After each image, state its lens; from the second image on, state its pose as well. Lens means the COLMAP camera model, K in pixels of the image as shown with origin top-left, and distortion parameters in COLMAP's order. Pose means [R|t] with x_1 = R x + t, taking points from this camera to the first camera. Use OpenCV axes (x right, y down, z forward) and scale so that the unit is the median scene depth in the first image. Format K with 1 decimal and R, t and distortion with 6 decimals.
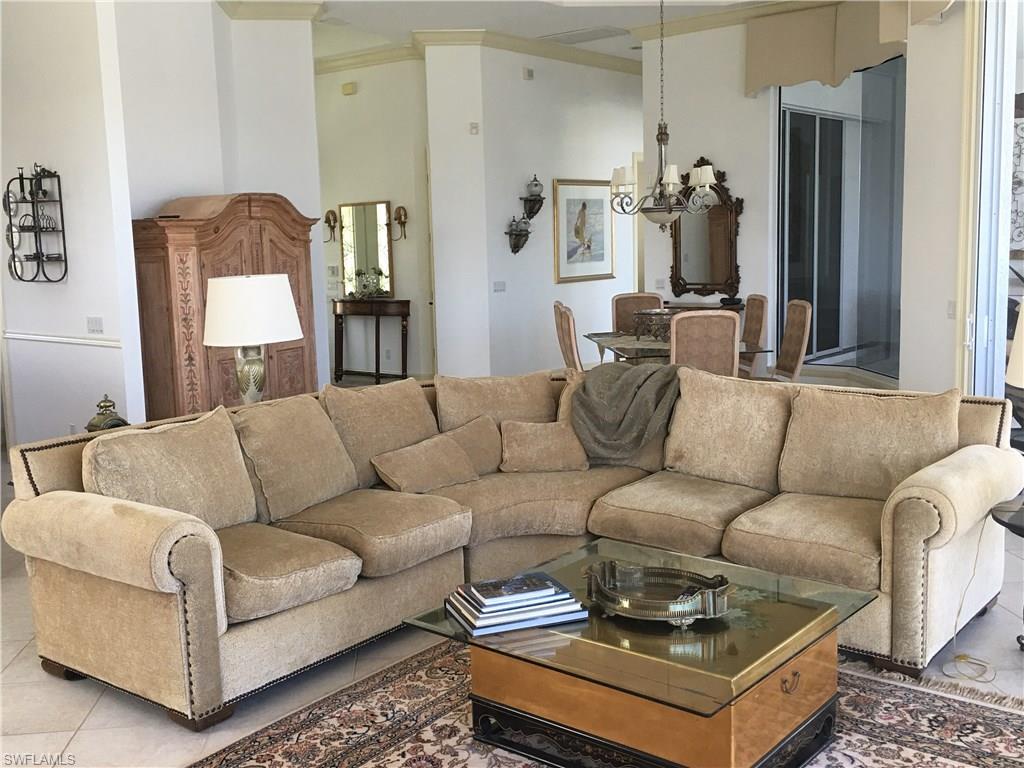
lens RADIAL K [[1055.2, 0, 513.2], [0, 1055.2, 382.7], [0, 0, 1]] dist [0.041553, 0.000000]
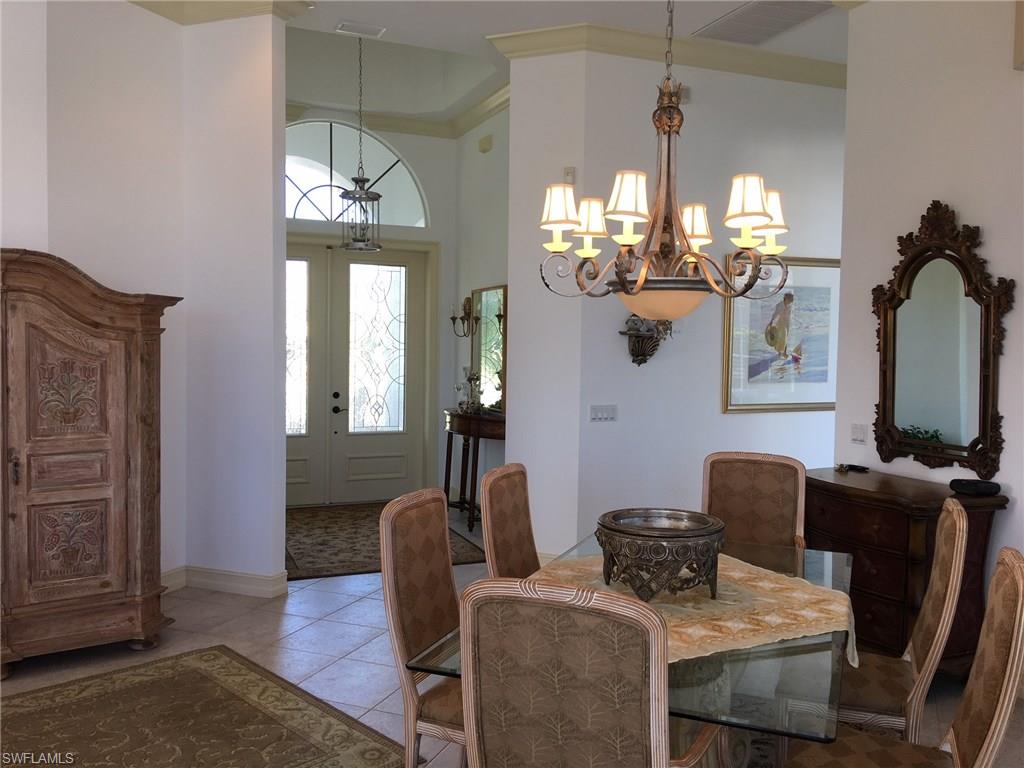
lens RADIAL K [[866.5, 0, 509.9], [0, 866.5, 385.7], [0, 0, 1]] dist [0.059070, -0.051226]
pose [[0.877503, 0.066983, -0.474869, 0.201697], [-0.103022, 0.993409, -0.050246, -0.079319], [0.468374, 0.093013, 0.878621, 0.526491]]
